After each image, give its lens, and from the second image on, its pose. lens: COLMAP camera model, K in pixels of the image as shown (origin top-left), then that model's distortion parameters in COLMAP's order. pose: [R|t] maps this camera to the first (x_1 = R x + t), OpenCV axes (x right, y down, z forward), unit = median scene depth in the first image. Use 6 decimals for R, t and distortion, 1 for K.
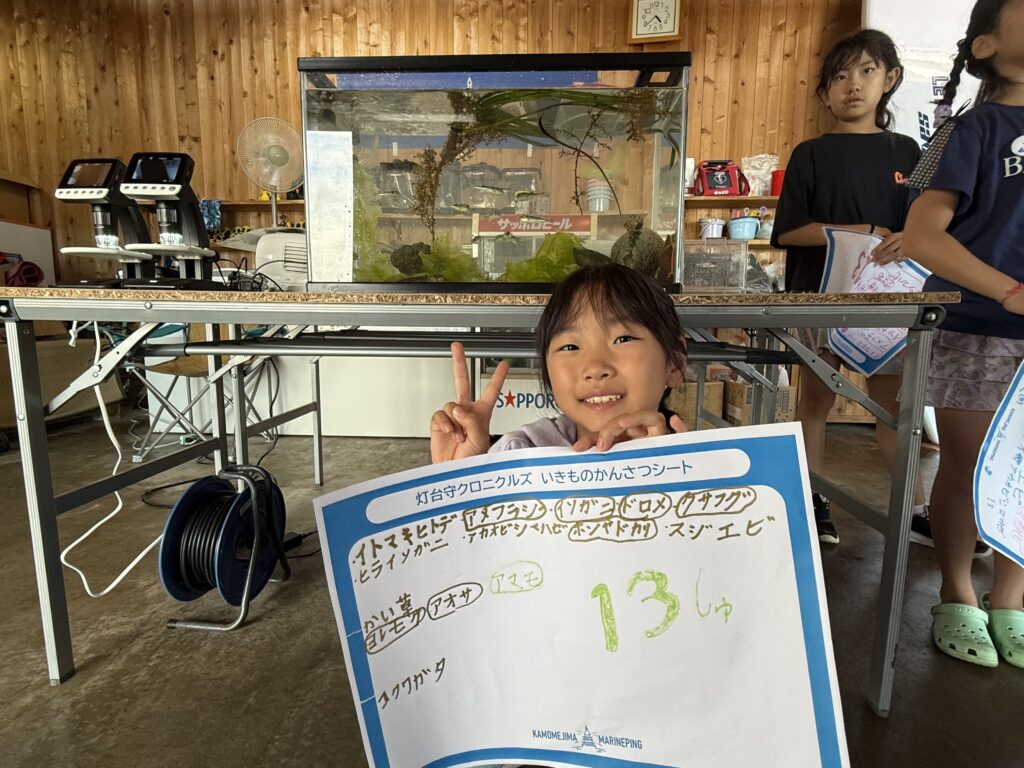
lens RADIAL K [[530.6, 0, 518.6], [0, 530.6, 384.4], [0, 0, 1]] dist [-0.001587, -0.001088]
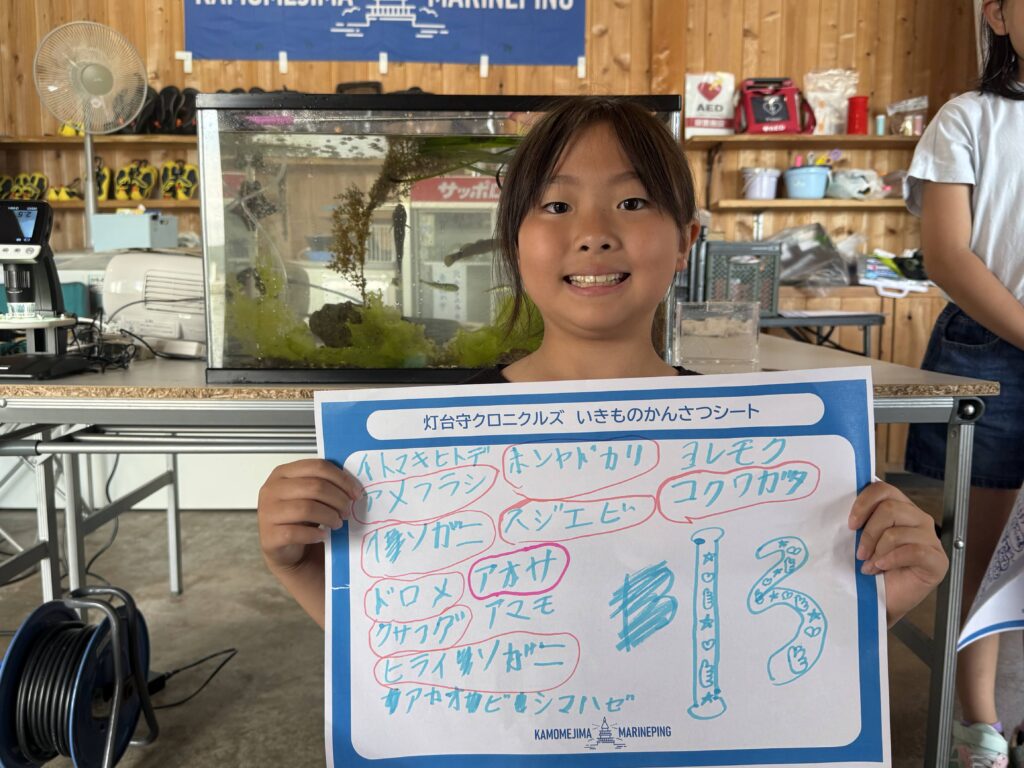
lens RADIAL K [[869.5, 0, 514.4], [0, 869.5, 386.1], [0, 0, 1]] dist [0.039490, -0.076791]
pose [[0.998633, -0.011179, 0.051053, -0.006065], [0.011479, 0.999918, -0.005589, -0.114070], [-0.050986, 0.006167, 0.998680, -0.235859]]
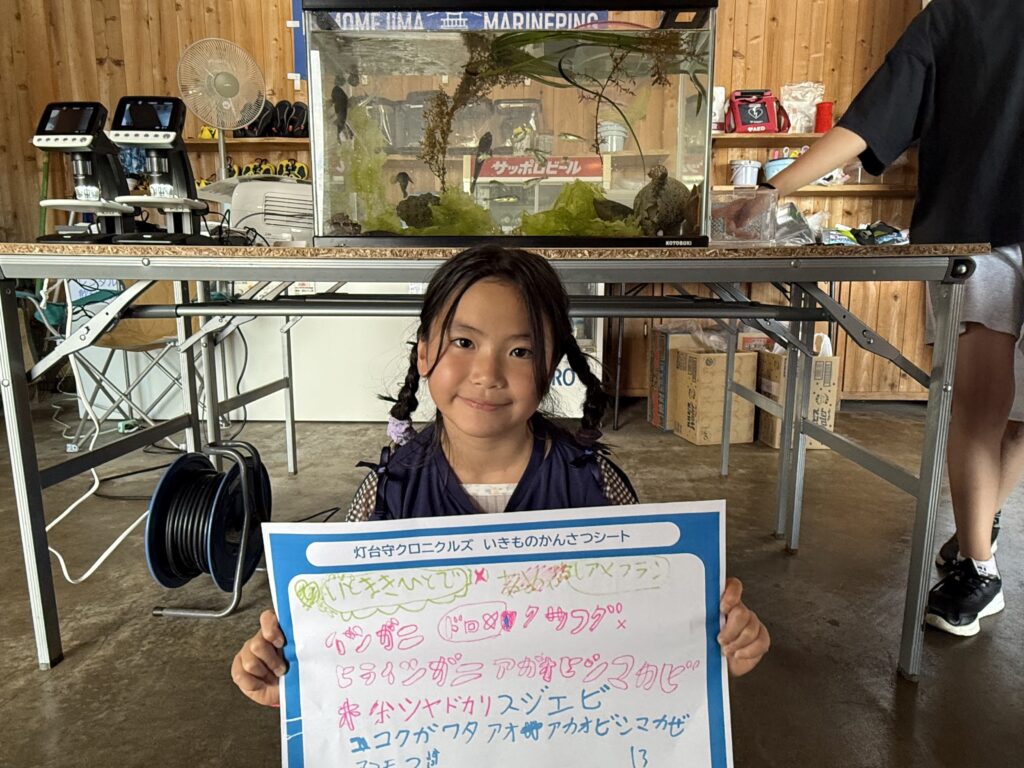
lens RADIAL K [[656.2, 0, 524.1], [0, 656.2, 387.9], [0, 0, 1]] dist [-0.006713, 0.003083]
pose [[0.999719, -0.009129, 0.021869, -0.038783], [0.008364, 0.999358, 0.034830, 0.028981], [-0.022173, -0.034638, 0.999154, -0.134576]]
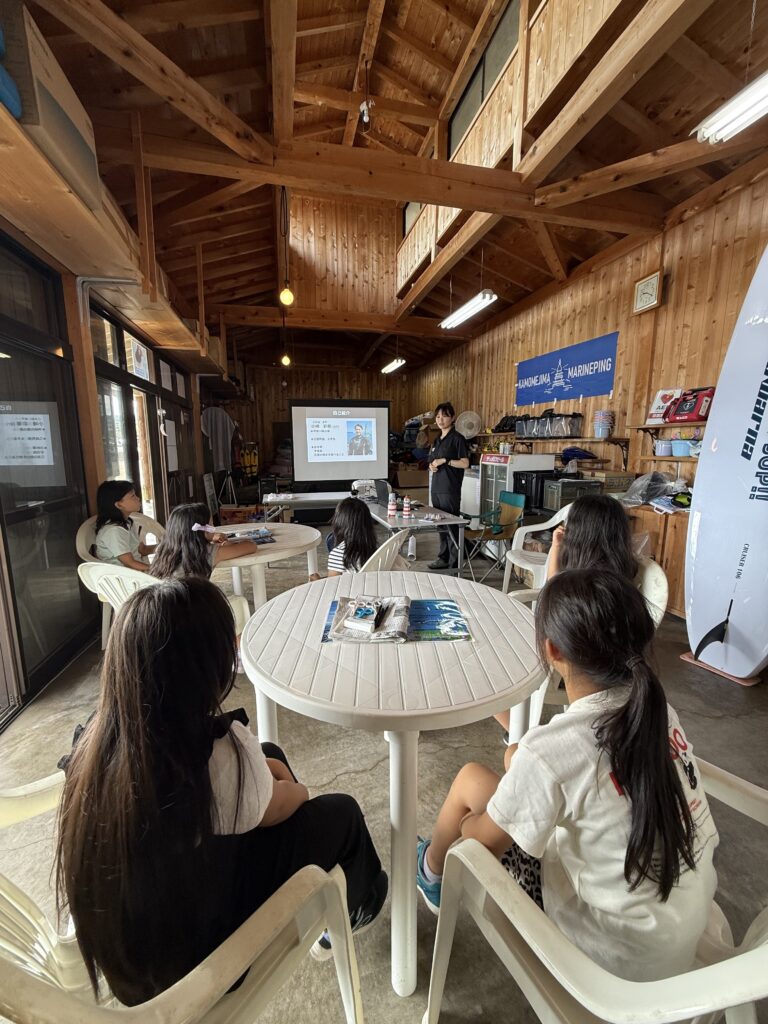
lens RADIAL K [[410.3, 0, 382.4], [0, 410.3, 510.2], [0, 0, 1]] dist [-0.000604, -0.000058]
pose [[0.294703, 0.145585, -0.944434, 3.616710], [-0.118491, 0.986266, 0.115059, -0.559419], [0.948214, 0.077999, 0.307907, 0.188662]]
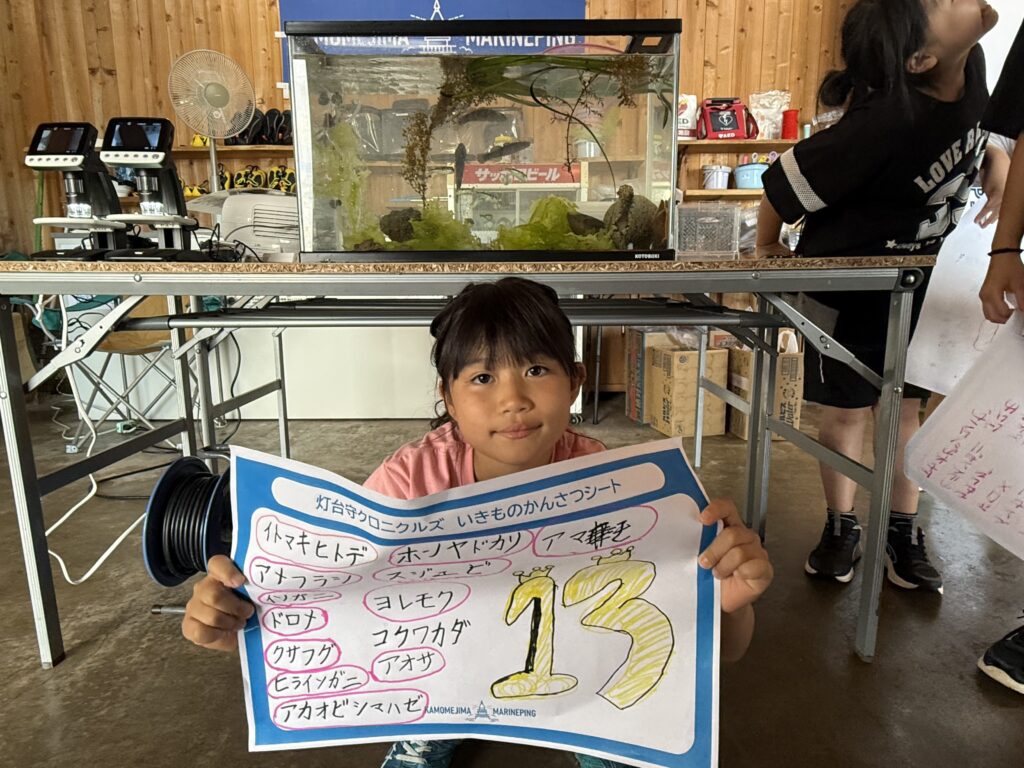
lens RADIAL K [[627.4, 0, 524.8], [0, 627.4, 387.6], [0, 0, 1]] dist [-0.007665, 0.003661]
pose [[0.998811, -0.021104, 0.043954, -0.027418], [0.019061, 0.998741, 0.046406, 0.009652], [-0.044878, -0.045513, 0.997955, -0.142656]]
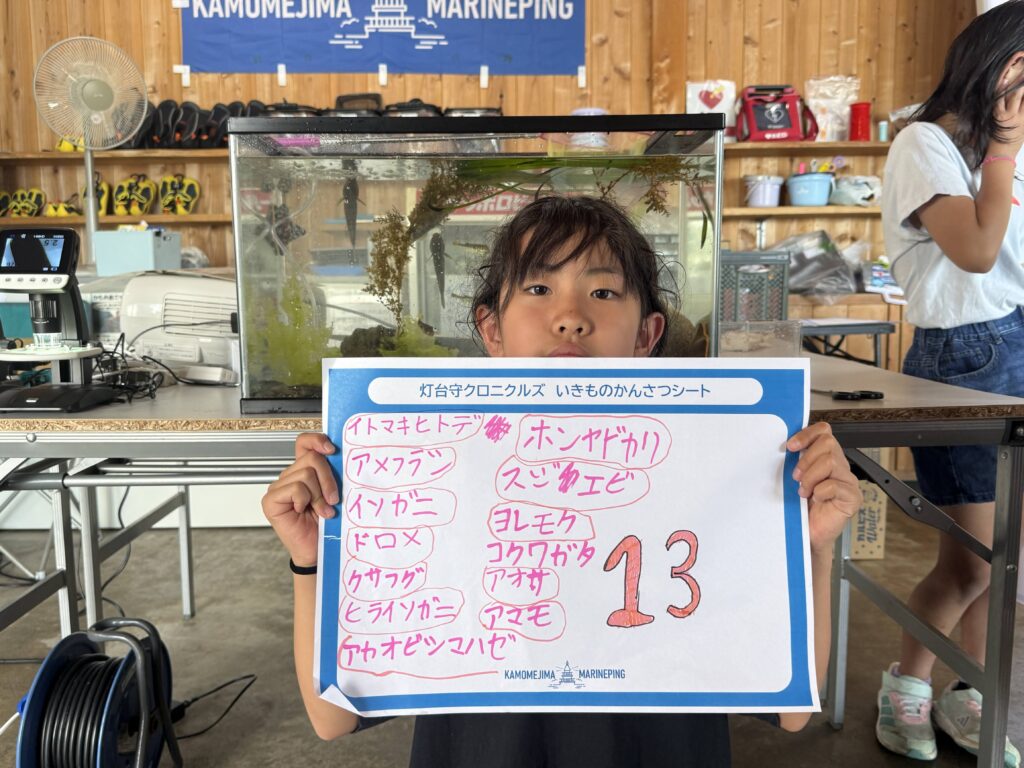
lens RADIAL K [[869.5, 0, 509.6], [0, 869.5, 387.4], [0, 0, 1]] dist [0.039490, -0.076791]
pose [[0.998143, -0.023632, 0.056149, -0.059444], [0.024282, 0.999646, -0.010917, -0.137634], [-0.055871, 0.012260, 0.998363, -0.209765]]
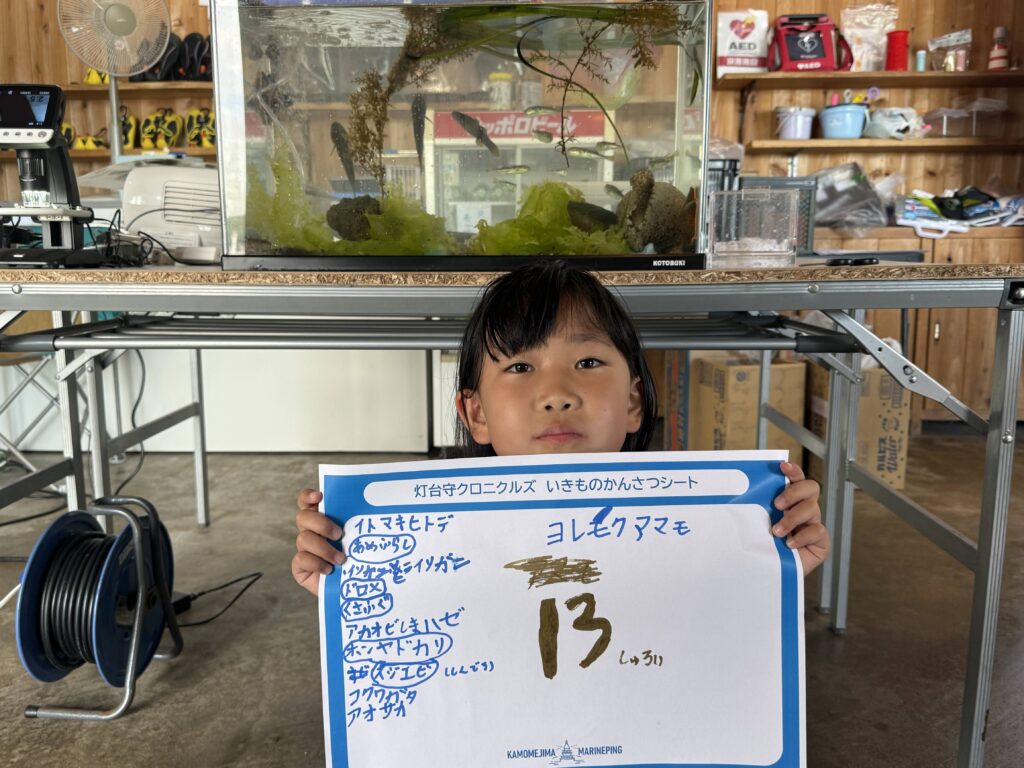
lens RADIAL K [[869.5, 0, 507.6], [0, 869.5, 383.1], [0, 0, 1]] dist [0.039490, -0.076791]
pose [[0.999847, -0.013234, 0.011454, -0.001491], [0.012949, 0.999613, 0.024632, -0.024944], [-0.011776, -0.024480, 0.999631, -0.201975]]
